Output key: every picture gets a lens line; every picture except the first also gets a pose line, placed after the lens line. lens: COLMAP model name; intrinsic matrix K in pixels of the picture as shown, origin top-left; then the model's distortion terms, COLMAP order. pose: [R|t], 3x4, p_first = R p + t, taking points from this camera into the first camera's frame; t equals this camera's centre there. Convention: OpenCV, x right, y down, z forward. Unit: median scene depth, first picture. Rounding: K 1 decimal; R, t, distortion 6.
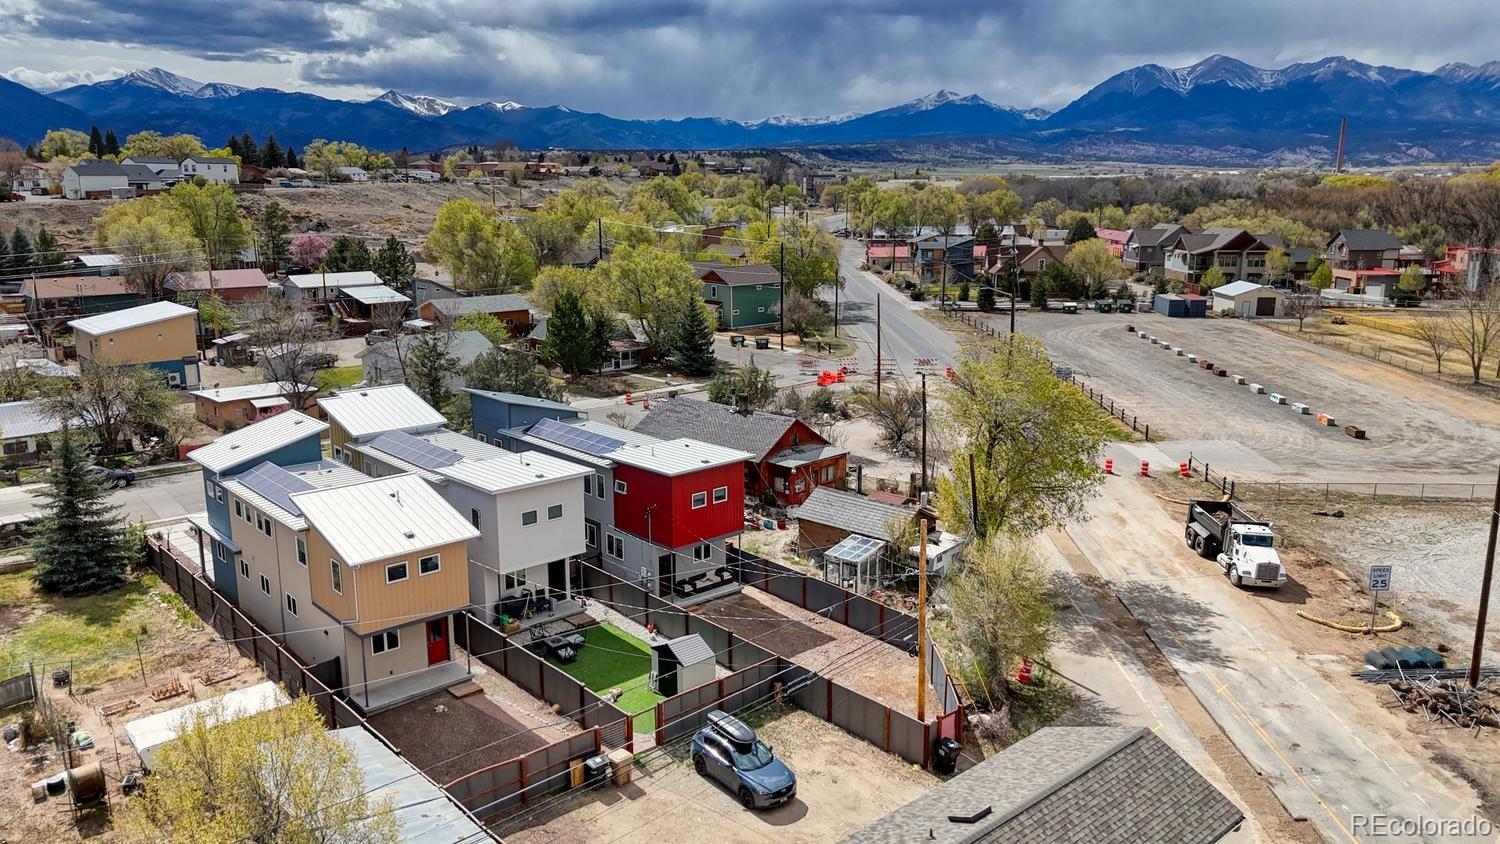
lens RADIAL K [[1102.5, 0, 750.0], [0, 1102.5, 422.0], [0, 0, 1]] dist [0.084776, -0.093762]
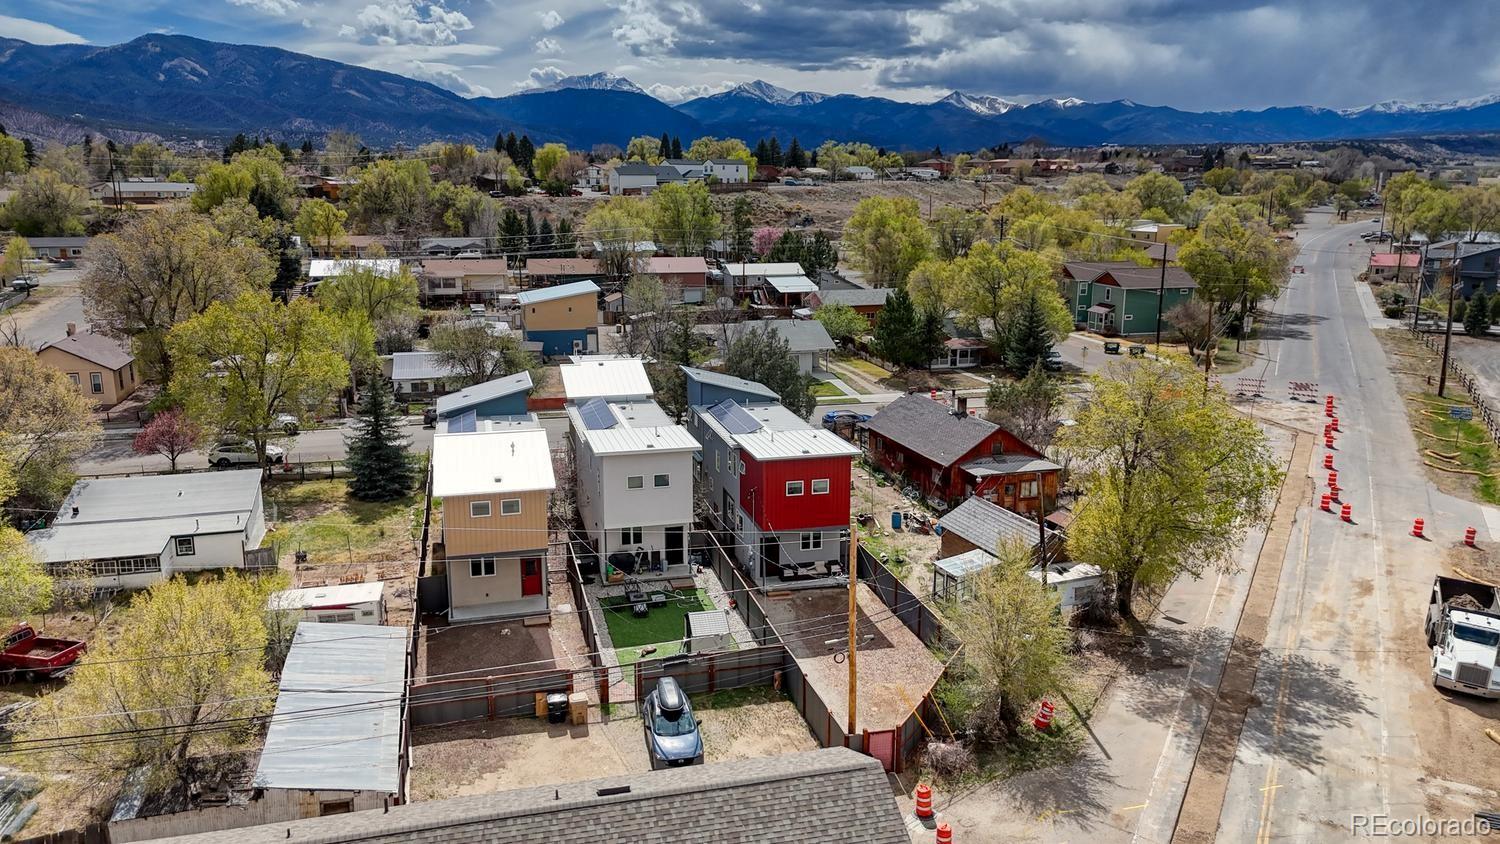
lens RADIAL K [[1102.5, 0, 750.0], [0, 1102.5, 422.0], [0, 0, 1]] dist [0.084776, -0.093762]
pose [[0.887325, 0.102383, -0.449635, 0.264332], [-0.101473, 0.994493, 0.026198, -0.009309], [0.449841, 0.022380, 0.892828, 0.046584]]
